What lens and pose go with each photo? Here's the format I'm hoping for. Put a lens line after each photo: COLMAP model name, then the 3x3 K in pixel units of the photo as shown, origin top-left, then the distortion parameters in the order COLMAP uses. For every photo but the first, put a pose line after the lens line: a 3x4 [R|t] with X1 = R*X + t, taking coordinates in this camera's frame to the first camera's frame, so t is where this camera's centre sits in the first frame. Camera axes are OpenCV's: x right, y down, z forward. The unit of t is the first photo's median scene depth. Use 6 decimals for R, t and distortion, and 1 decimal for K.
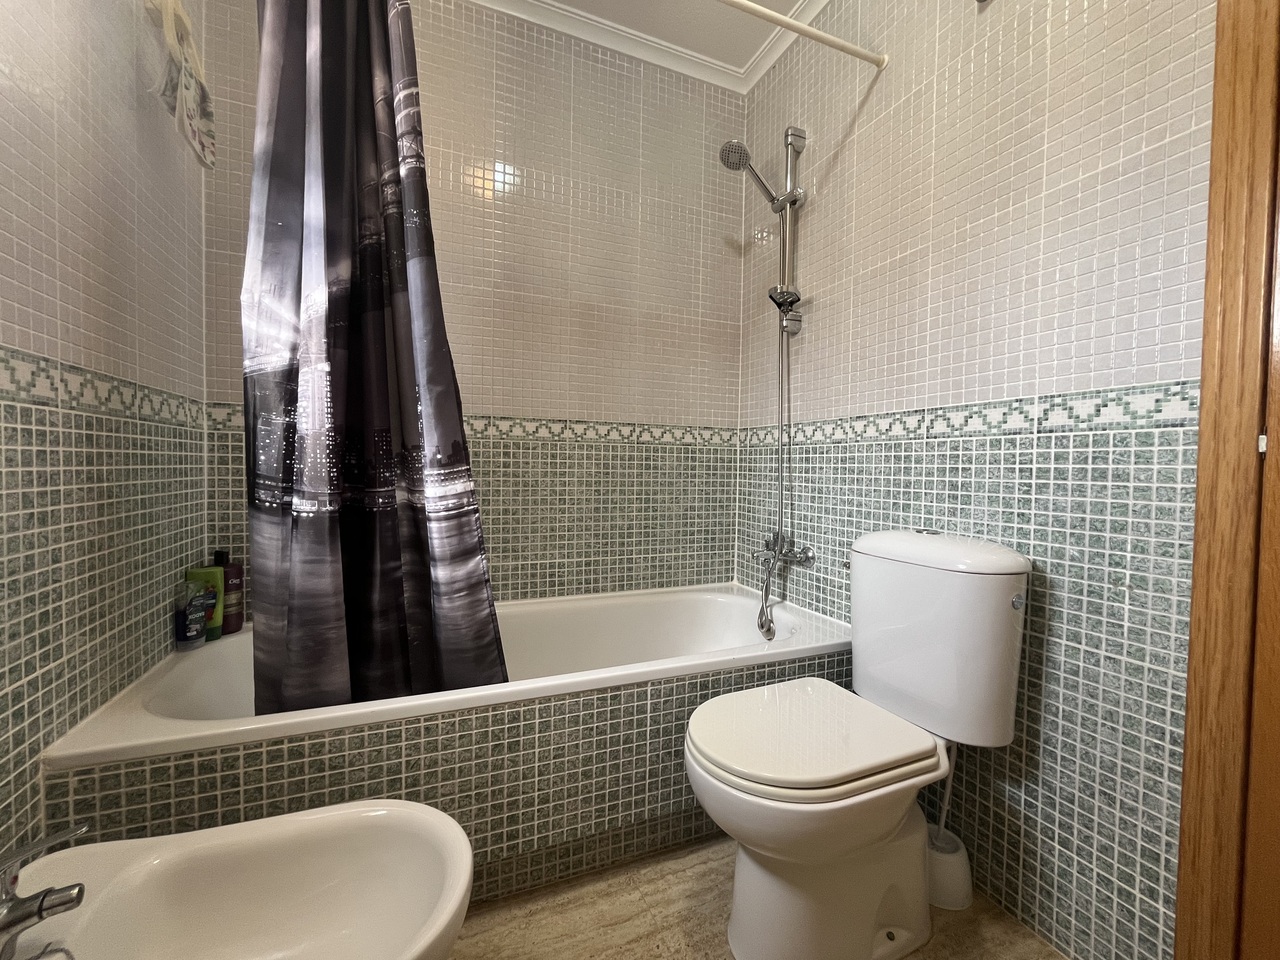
lens RADIAL K [[521.9, 0, 636.2], [0, 521.9, 482.3], [0, 0, 1]] dist [-0.005671, 0.001806]
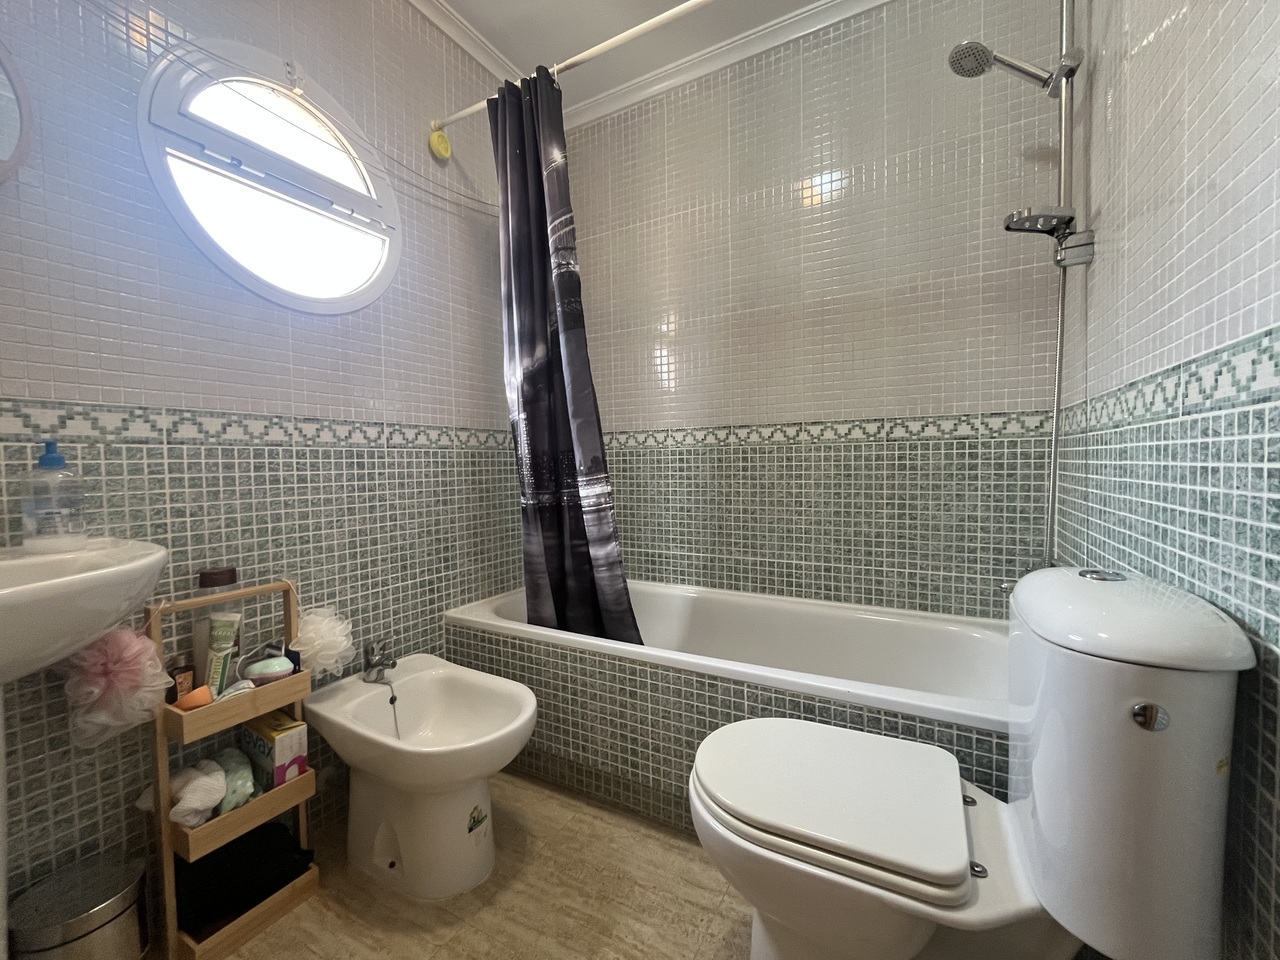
lens RADIAL K [[521.9, 0, 639.1], [0, 521.9, 481.9], [0, 0, 1]] dist [-0.005671, 0.001806]
pose [[0.618452, 0.003986, -0.785813, 0.486022], [0.000543, 0.999985, 0.005500, -0.011821], [0.785823, -0.003828, 0.618440, 0.143580]]
